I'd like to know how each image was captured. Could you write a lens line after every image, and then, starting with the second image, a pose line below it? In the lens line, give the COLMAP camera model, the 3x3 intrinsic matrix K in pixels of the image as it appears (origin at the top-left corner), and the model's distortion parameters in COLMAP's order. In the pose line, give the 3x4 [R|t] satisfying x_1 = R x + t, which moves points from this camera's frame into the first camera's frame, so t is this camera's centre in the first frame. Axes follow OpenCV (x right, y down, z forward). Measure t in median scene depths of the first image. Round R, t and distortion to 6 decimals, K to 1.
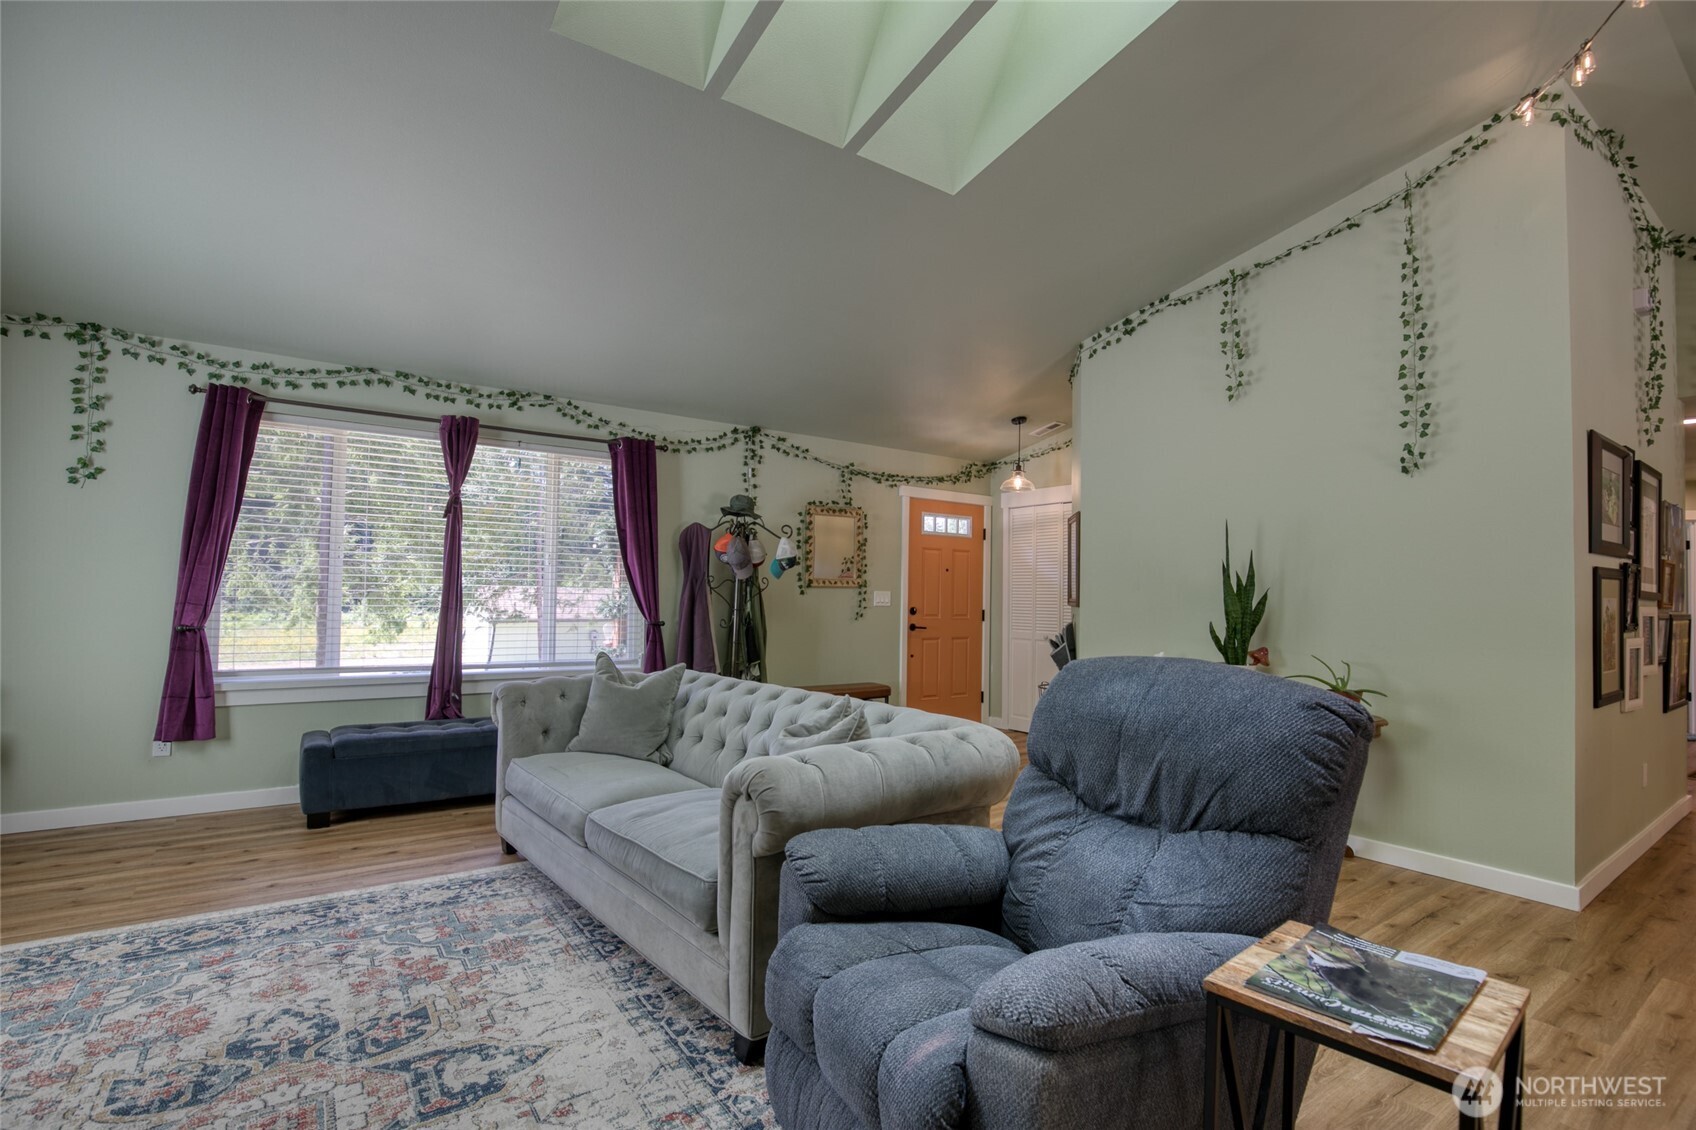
lens RADIAL K [[804.1, 0, 832.7], [0, 804.1, 572.0], [0, 0, 1]] dist [-0.033792, 0.009217]
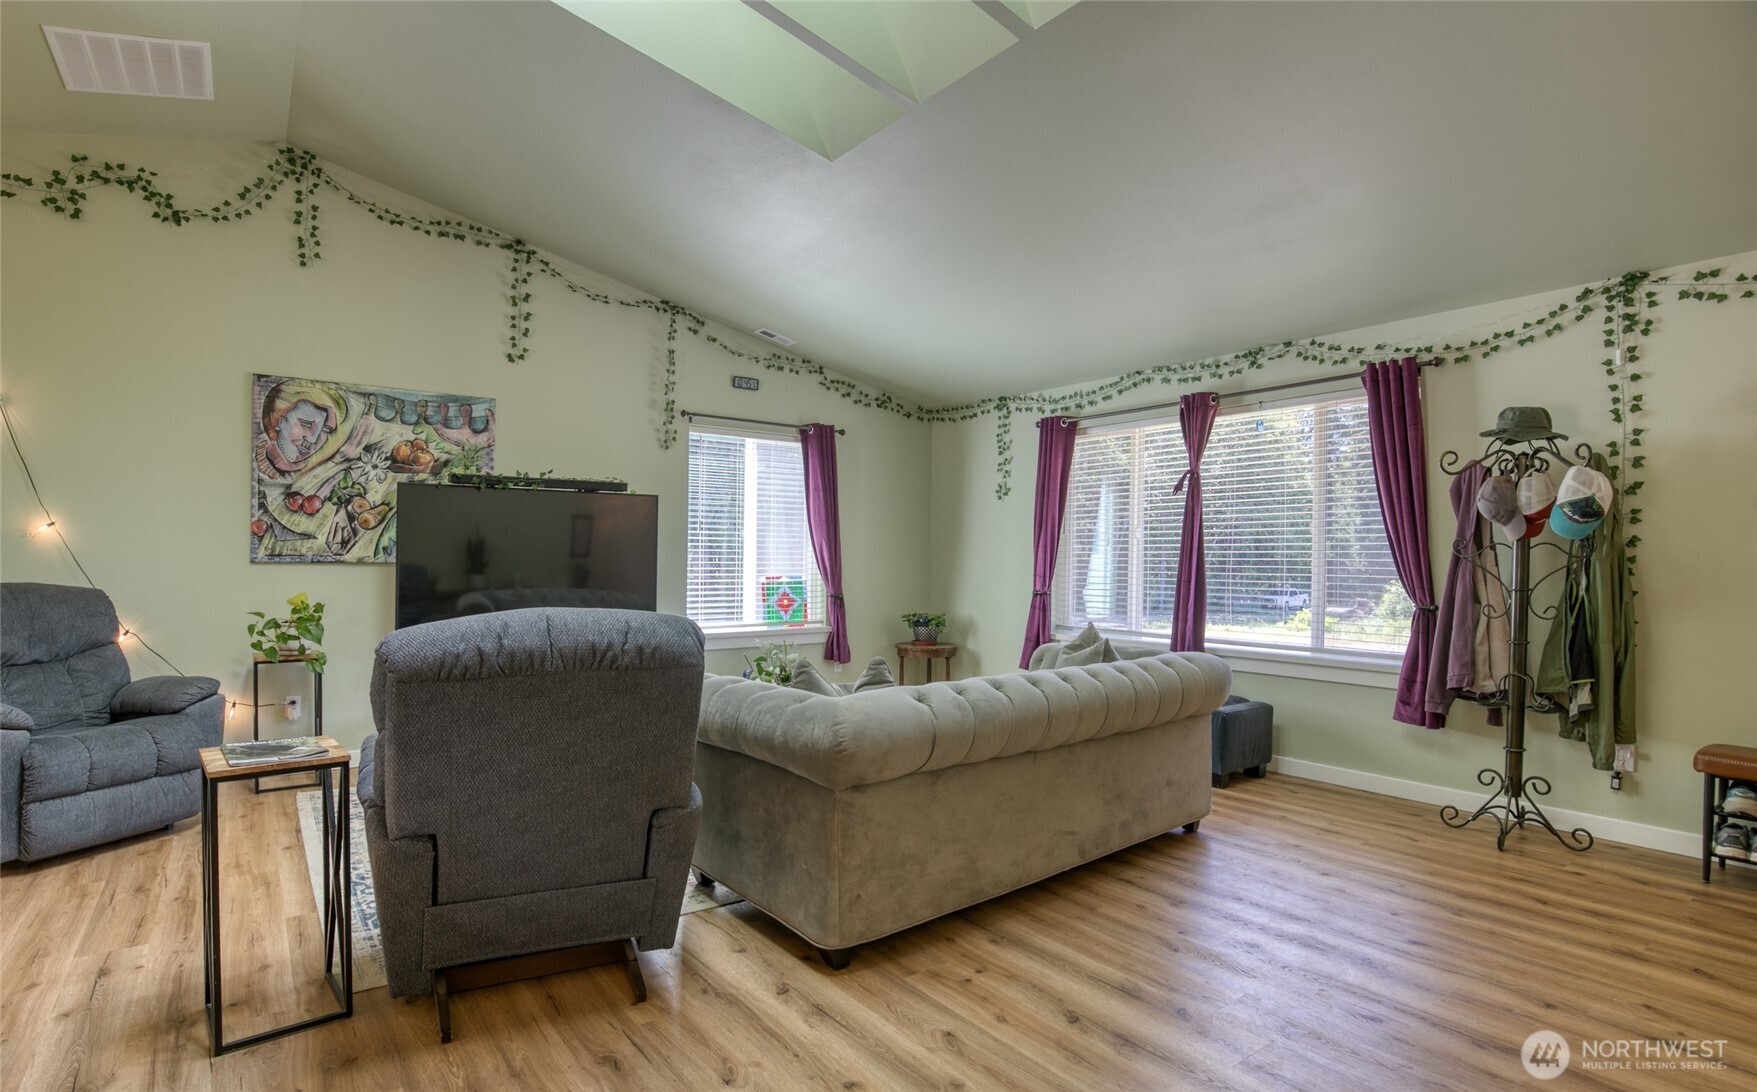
lens RADIAL K [[844.9, 0, 878.0], [0, 844.9, 554.2], [0, 0, 1]] dist [-0.019420, -0.000101]
pose [[0.035962, -0.024062, -0.999063, 0.550210], [0.020996, 0.999508, -0.023317, 0.024692], [0.999133, -0.020138, 0.036450, 0.517427]]
